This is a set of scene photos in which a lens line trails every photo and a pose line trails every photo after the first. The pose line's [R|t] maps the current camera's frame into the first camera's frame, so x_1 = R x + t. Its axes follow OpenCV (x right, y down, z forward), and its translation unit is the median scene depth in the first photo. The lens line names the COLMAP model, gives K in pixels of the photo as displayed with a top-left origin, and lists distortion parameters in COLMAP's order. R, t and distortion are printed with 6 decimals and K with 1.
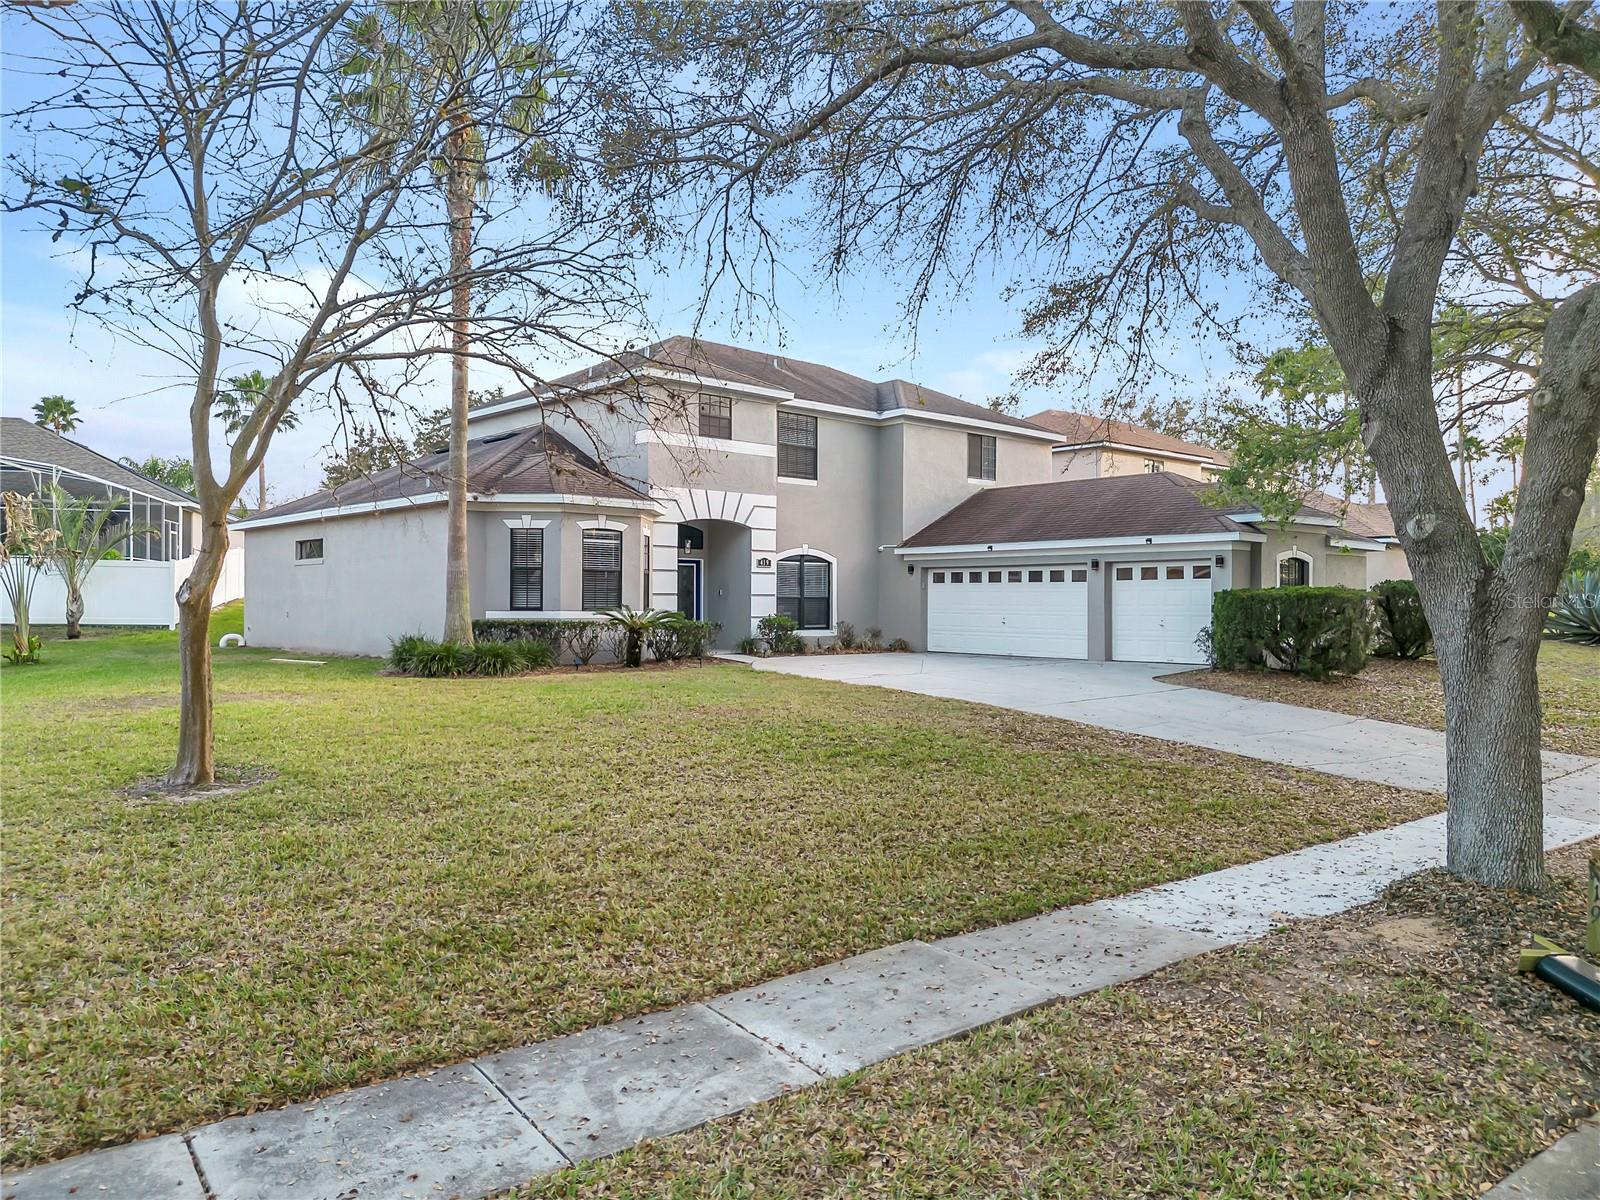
lens RADIAL K [[1138.2, 0, 800.0], [0, 1138.2, 600.0], [0, 0, 1]] dist [0.111951, -0.126890]
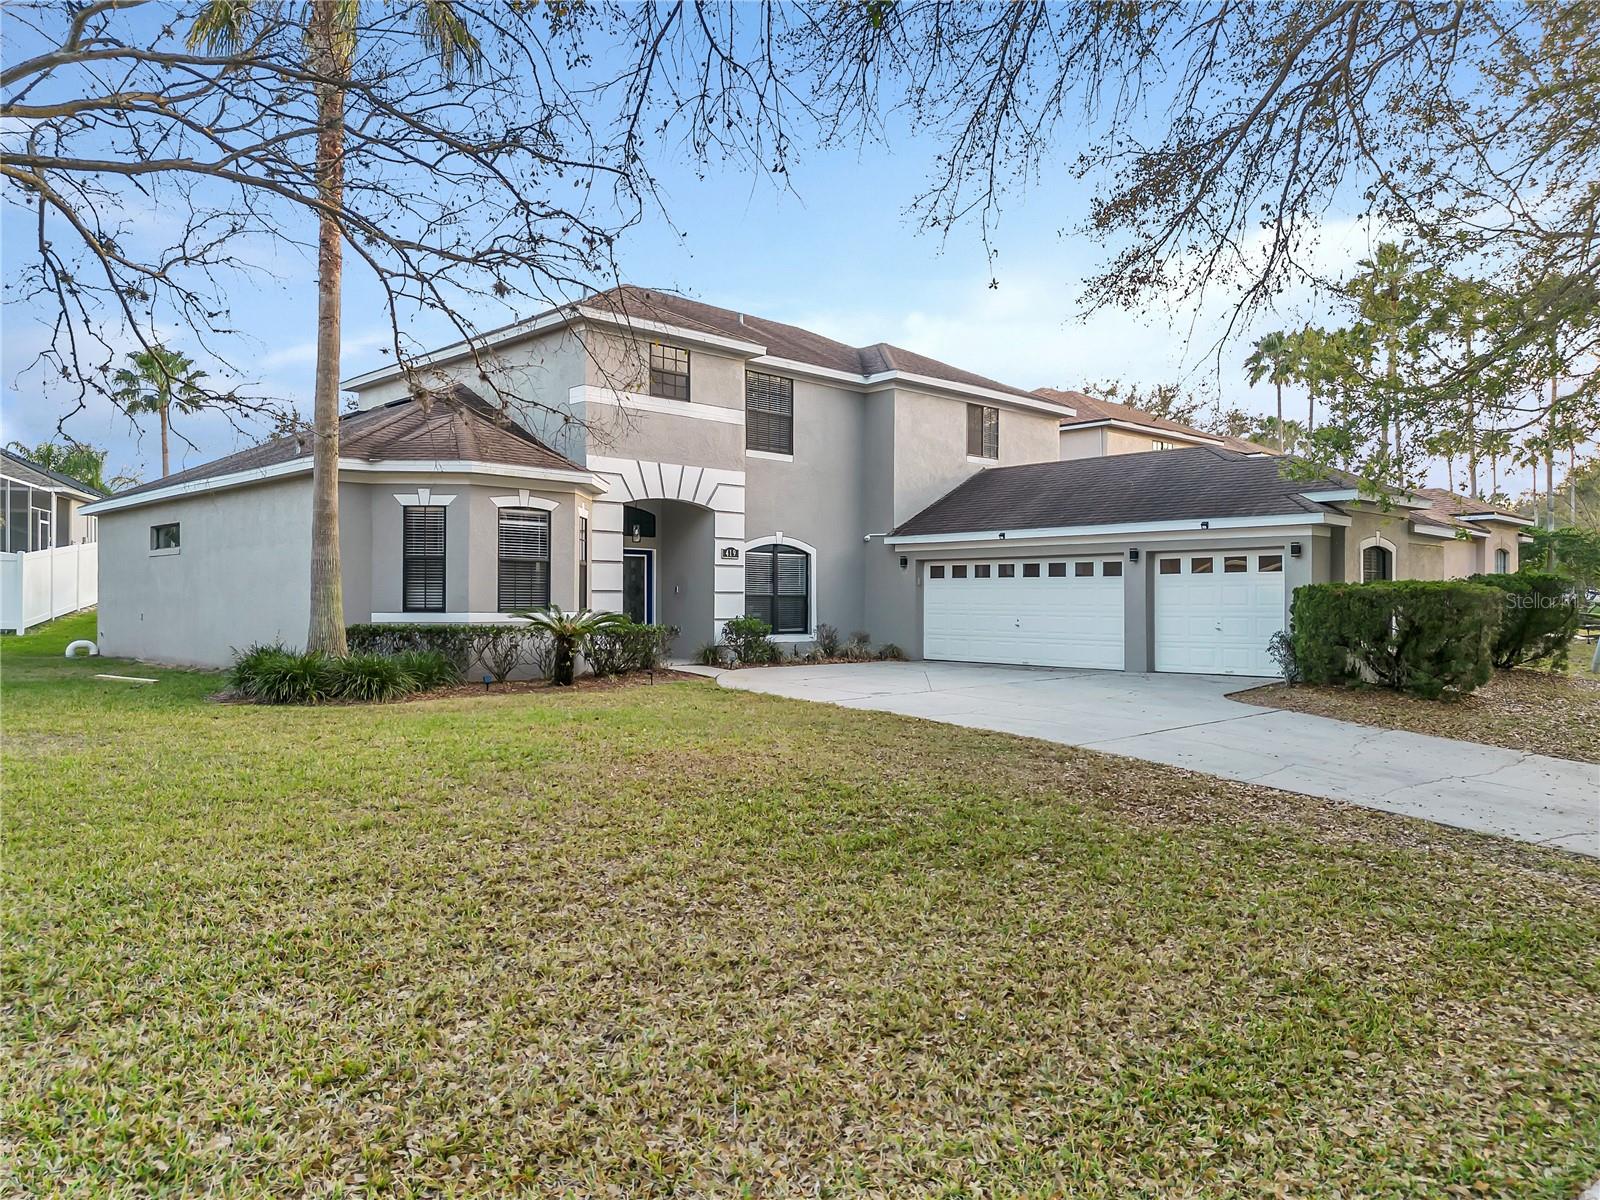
lens RADIAL K [[1138.2, 0, 800.0], [0, 1138.2, 600.0], [0, 0, 1]] dist [0.111951, -0.126890]
pose [[0.999284, -0.001090, 0.037825, -0.013112], [0.001080, 0.999999, 0.000295, 0.000908], [-0.037825, -0.000254, 0.999284, 0.189698]]
